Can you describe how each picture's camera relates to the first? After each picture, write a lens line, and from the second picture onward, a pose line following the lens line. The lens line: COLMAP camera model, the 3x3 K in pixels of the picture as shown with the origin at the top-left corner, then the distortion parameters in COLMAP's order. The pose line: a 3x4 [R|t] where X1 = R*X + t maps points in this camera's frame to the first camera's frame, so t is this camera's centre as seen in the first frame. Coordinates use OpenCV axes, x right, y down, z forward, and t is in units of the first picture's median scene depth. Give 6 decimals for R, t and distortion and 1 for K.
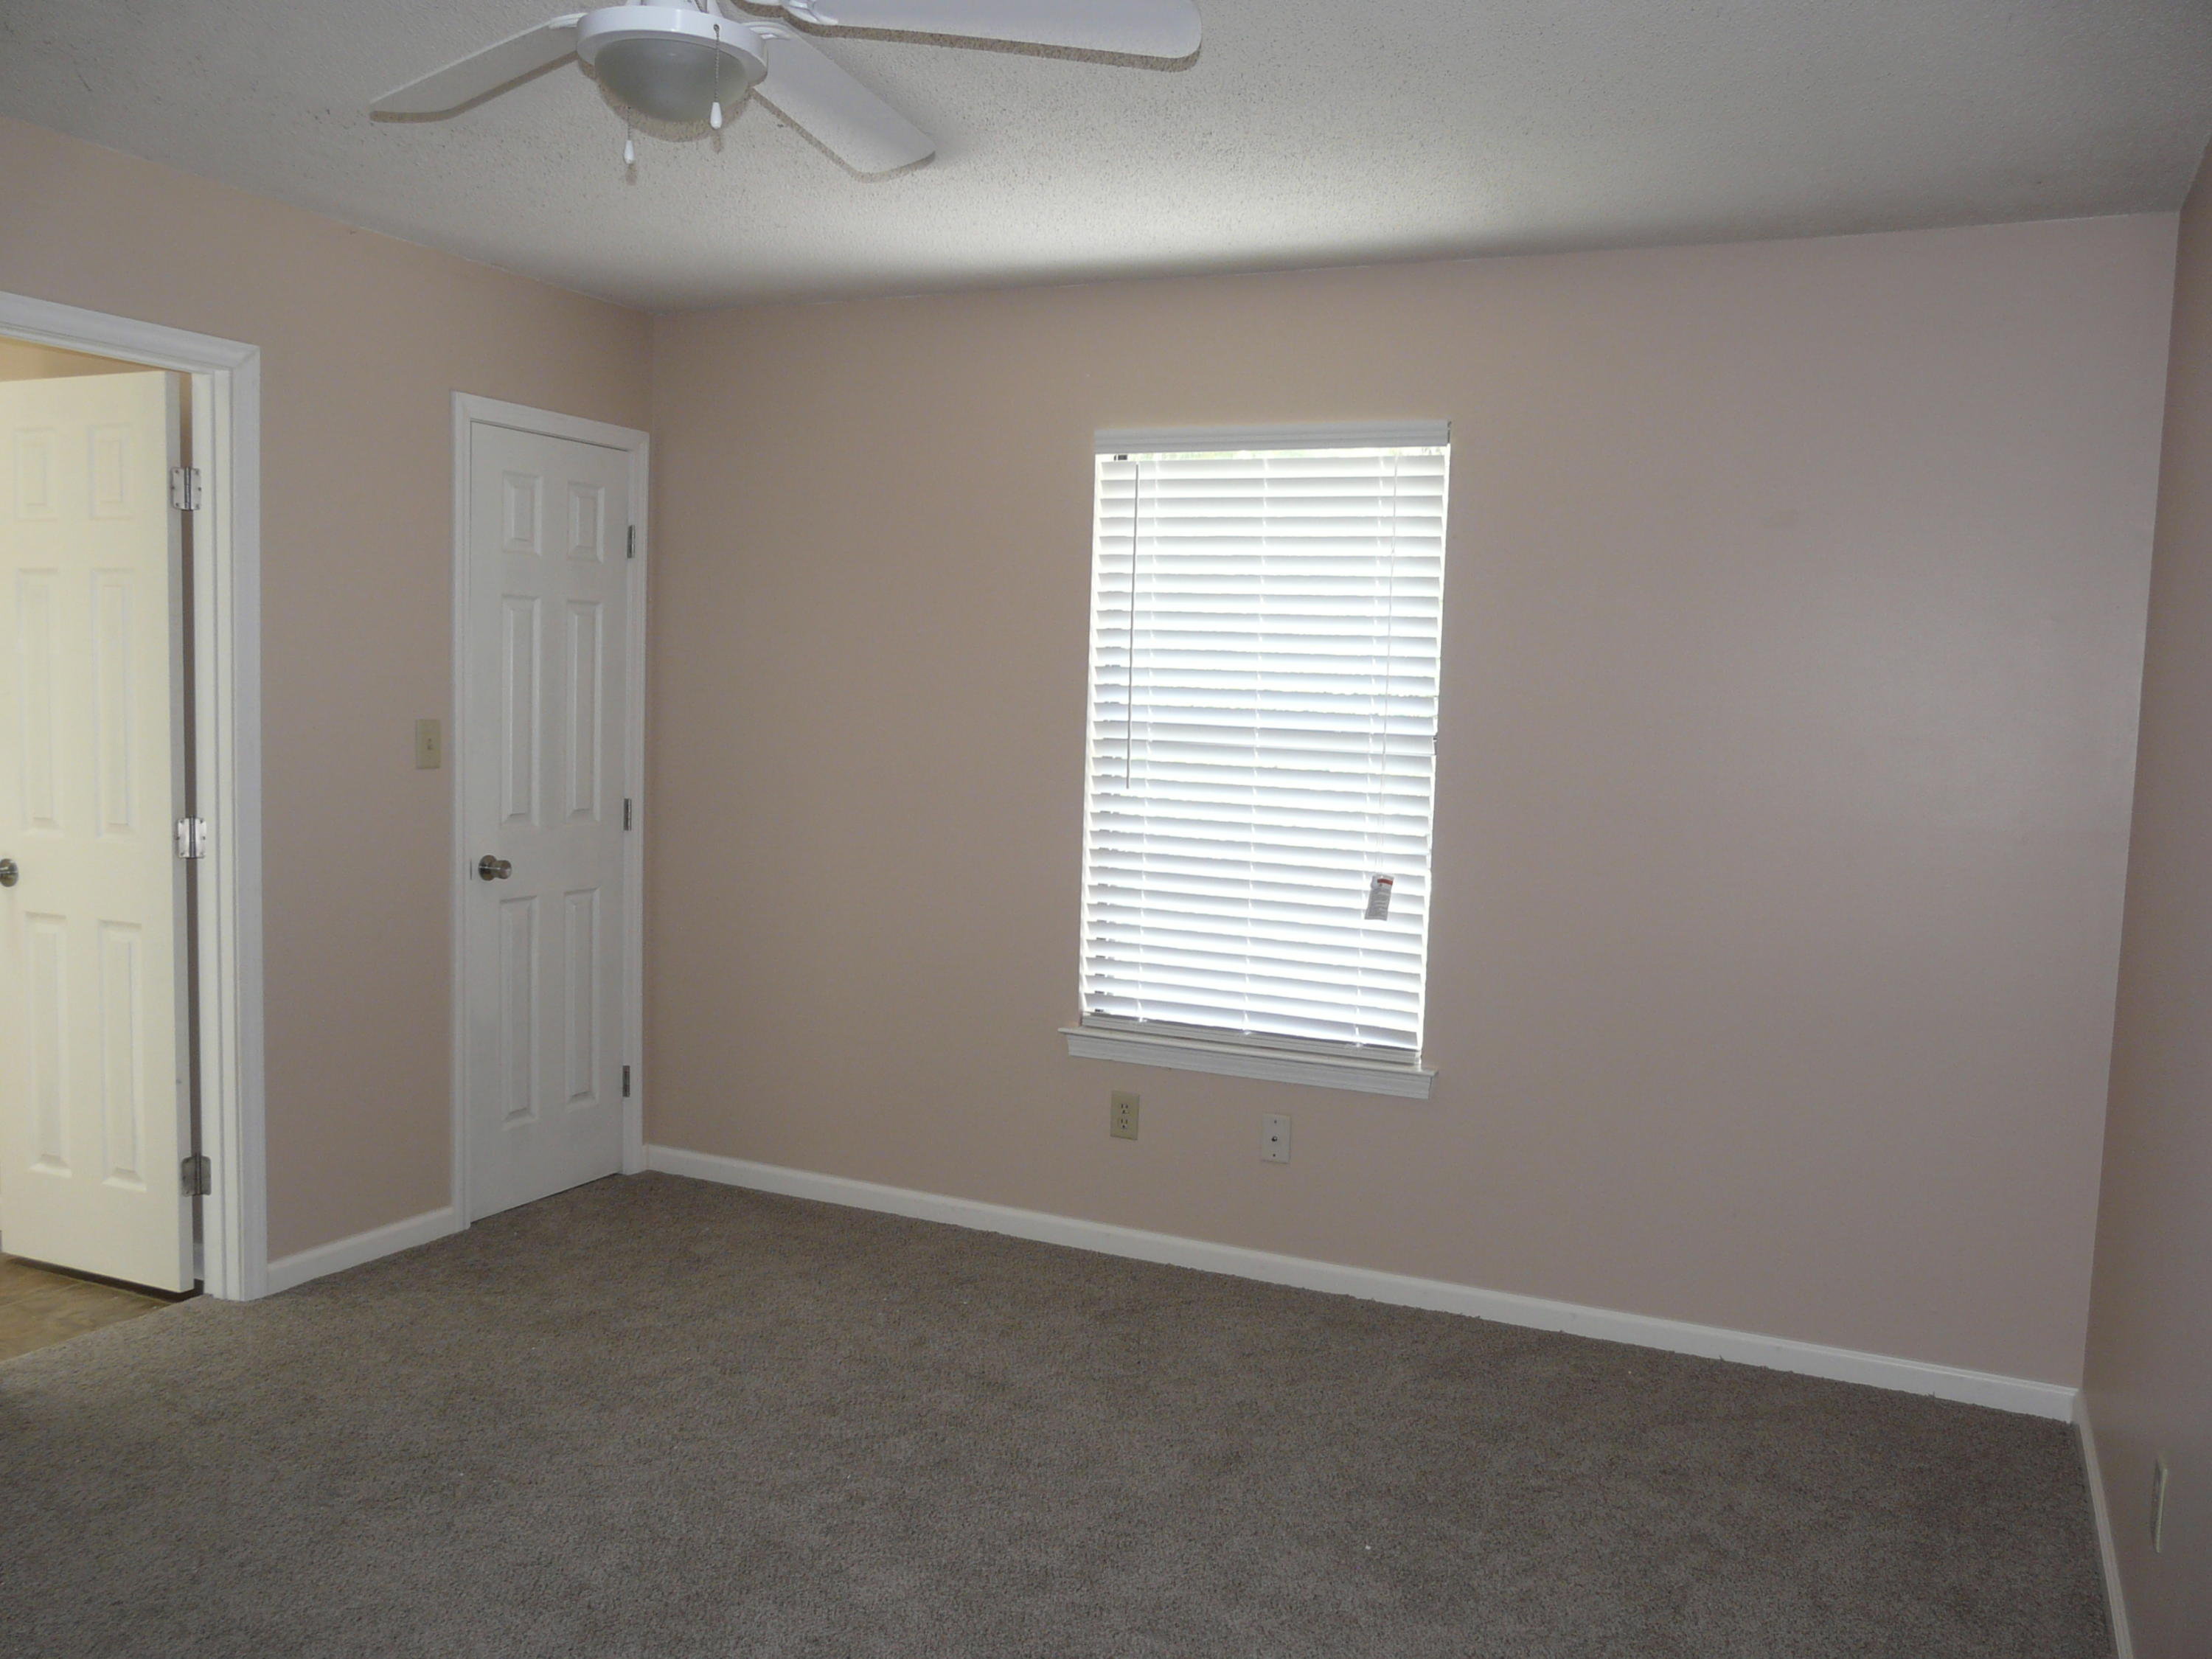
lens RADIAL K [[1840.3, 0, 1111.4], [0, 1840.3, 827.0], [0, 0, 1]] dist [-0.083565, 0.115462]
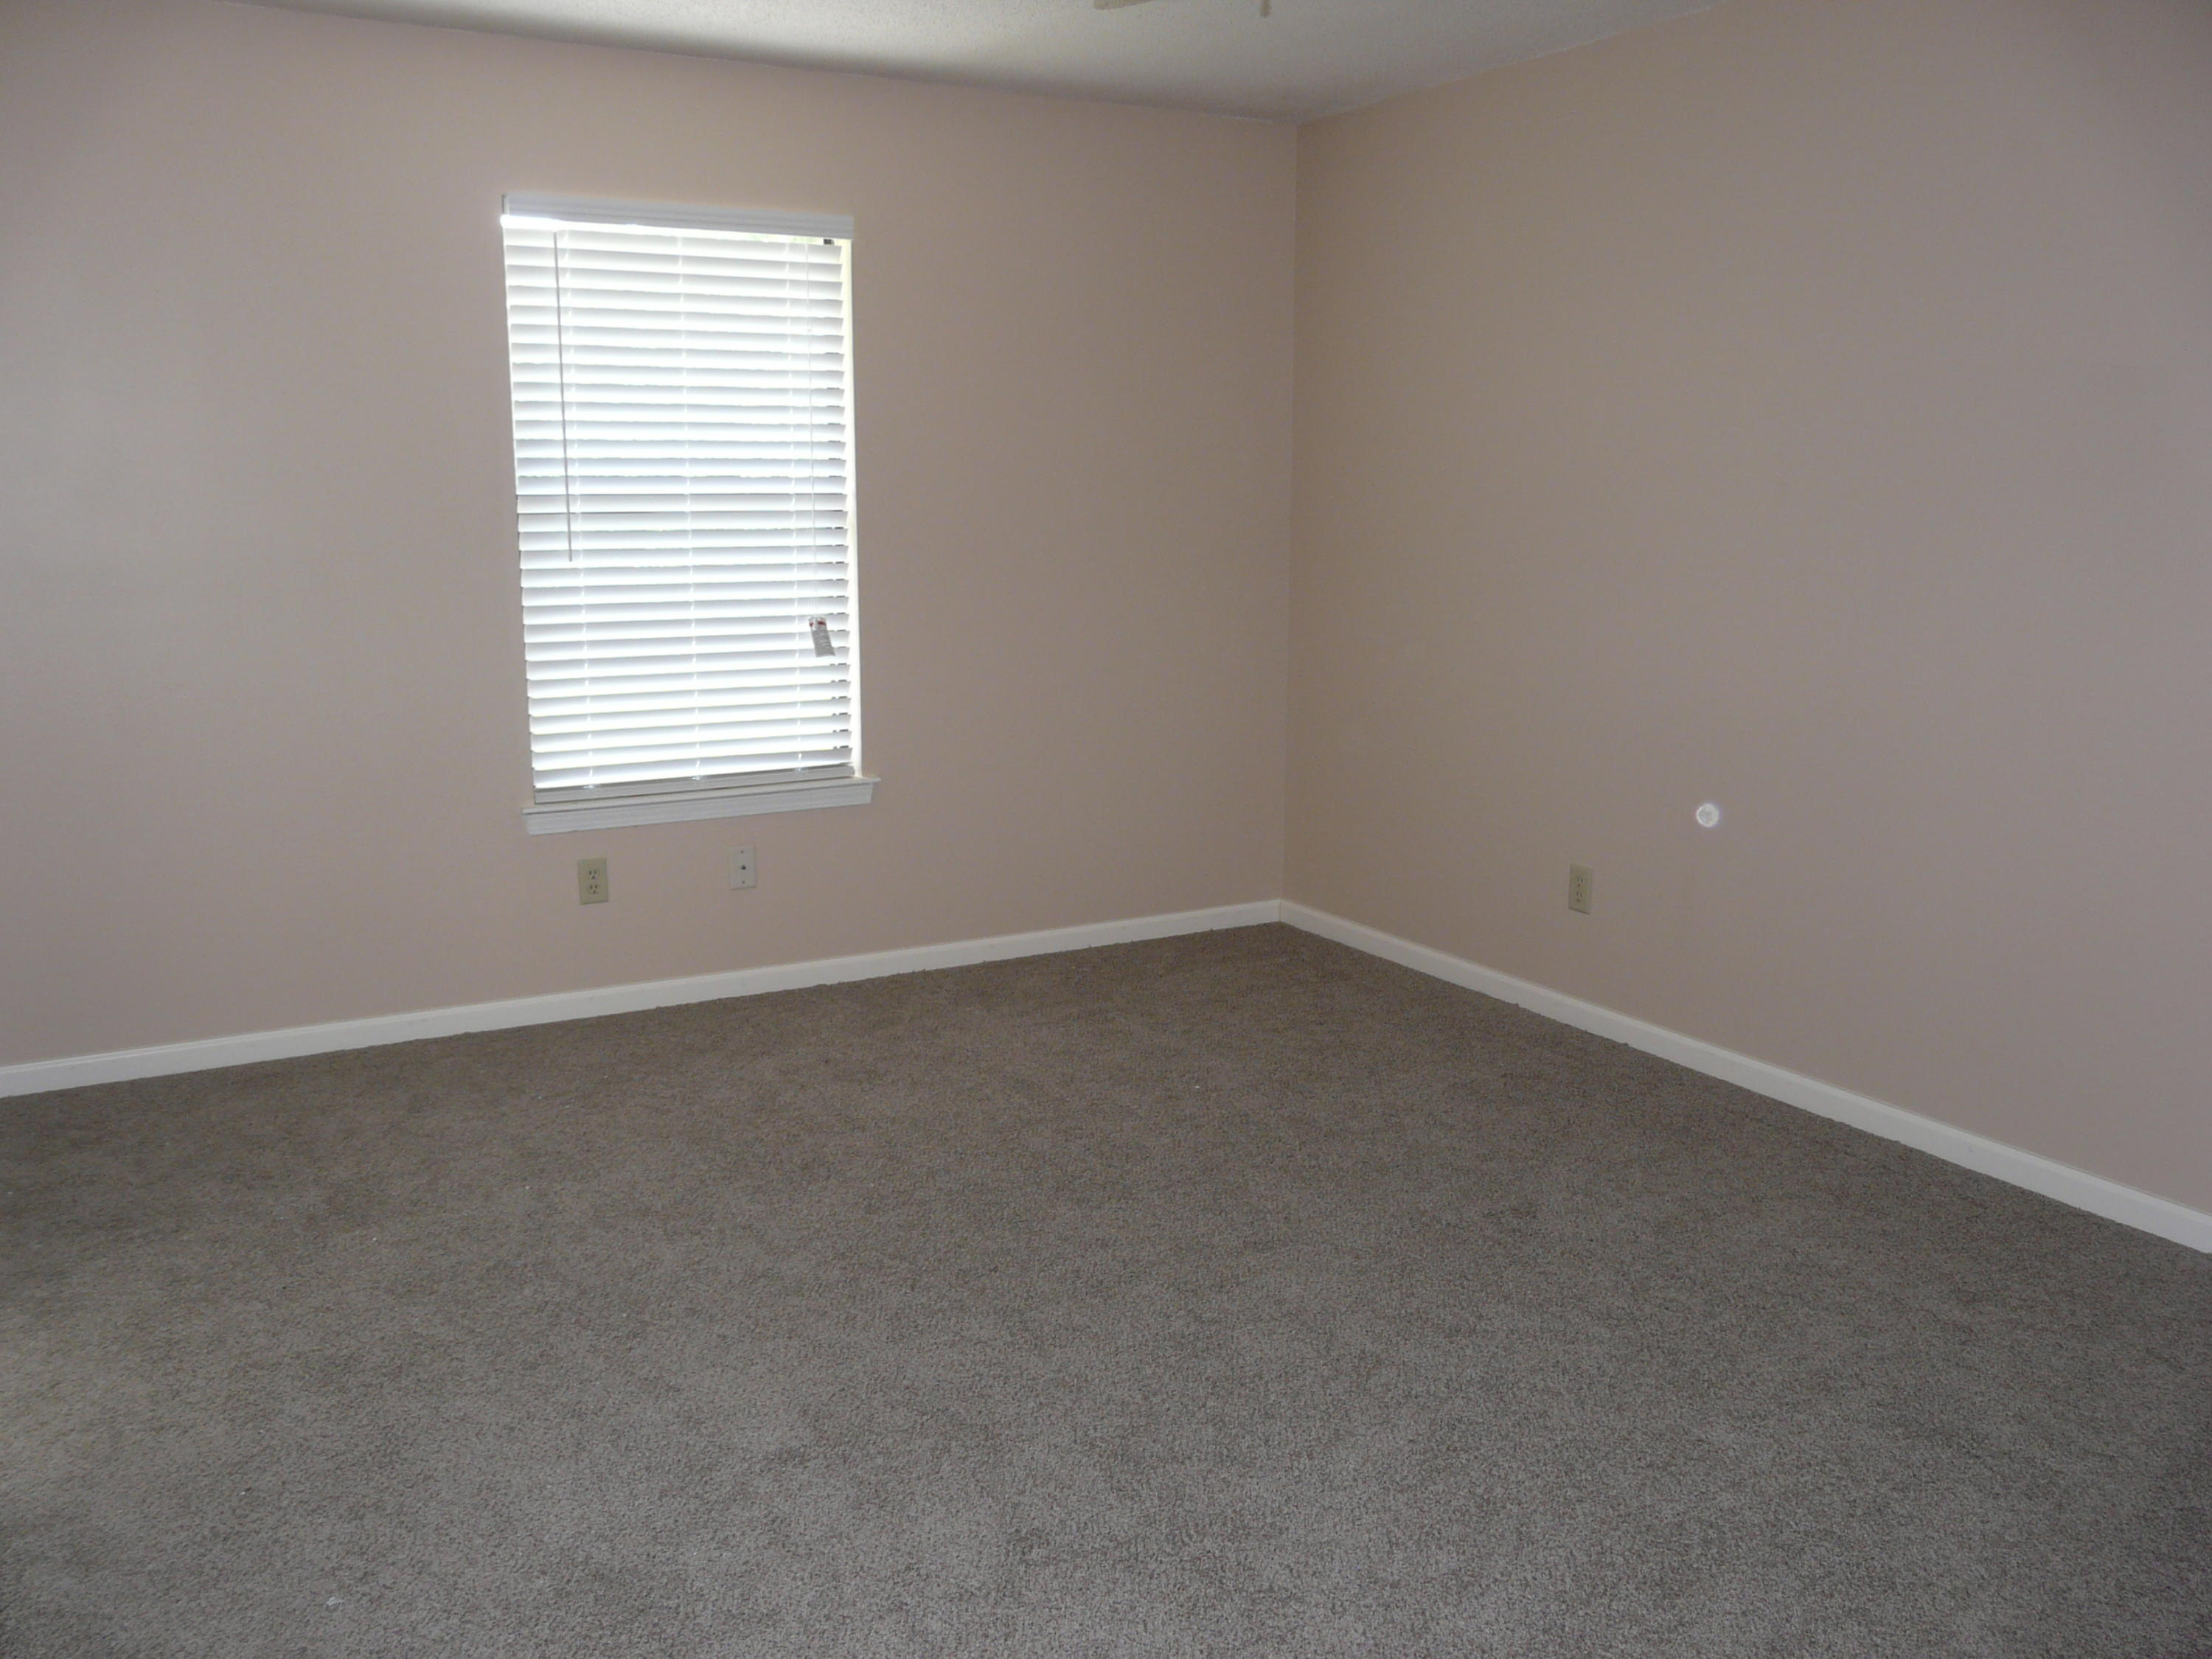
lens RADIAL K [[1840.3, 0, 1104.7], [0, 1840.3, 822.0], [0, 0, 1]] dist [-0.083565, 0.115462]
pose [[0.587441, -0.181251, 0.788709, -0.661660], [0.085194, 0.983031, 0.162453, -0.018660], [-0.804770, -0.028238, 0.592914, 0.169519]]
